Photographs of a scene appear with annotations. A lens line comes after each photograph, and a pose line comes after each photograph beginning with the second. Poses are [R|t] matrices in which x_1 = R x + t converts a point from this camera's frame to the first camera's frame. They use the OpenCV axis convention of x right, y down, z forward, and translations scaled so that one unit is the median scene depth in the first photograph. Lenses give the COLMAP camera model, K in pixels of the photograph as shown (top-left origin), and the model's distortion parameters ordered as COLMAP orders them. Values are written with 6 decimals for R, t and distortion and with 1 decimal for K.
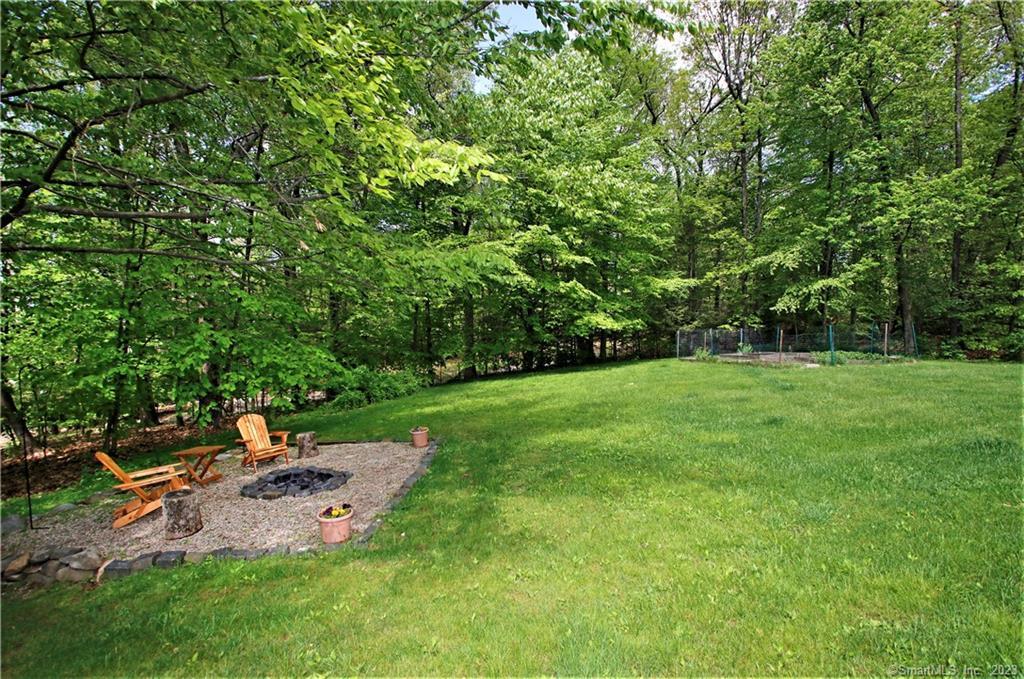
lens RADIAL K [[474.5, 0, 500.8], [0, 474.5, 343.0], [0, 0, 1]] dist [0.000157, -0.000449]
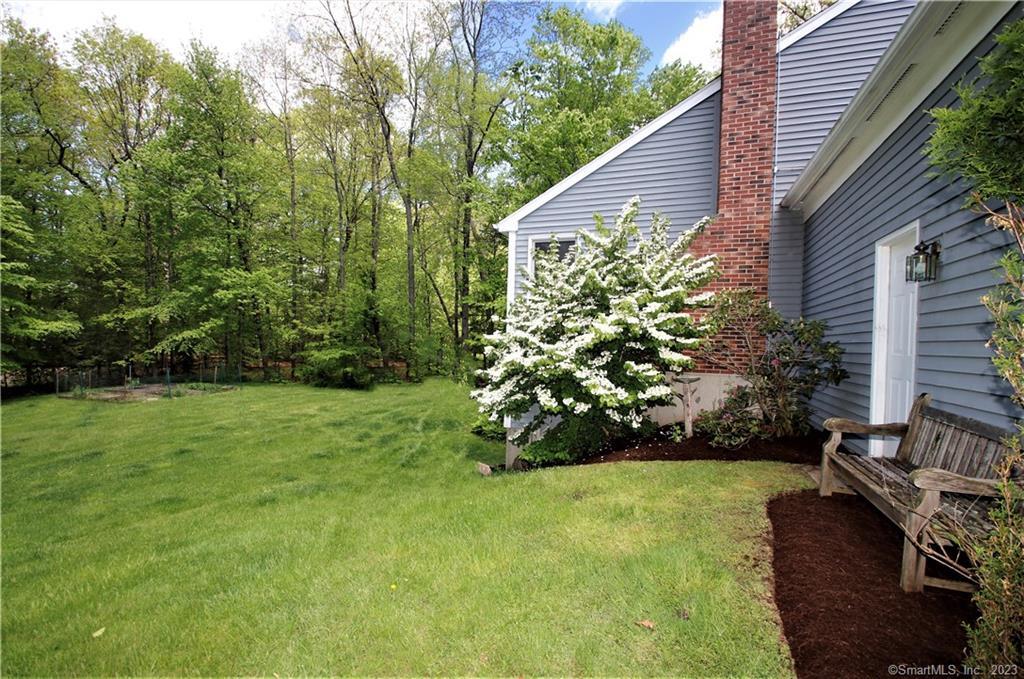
lens RADIAL K [[484.6, 0, 524.7], [0, 484.6, 348.0], [0, 0, 1]] dist [0.002606, -0.014593]
pose [[0.574712, -0.004032, 0.818346, 0.095483], [0.005315, 0.999985, 0.001194, -0.078841], [-0.818338, 0.003663, 0.574725, -0.574620]]
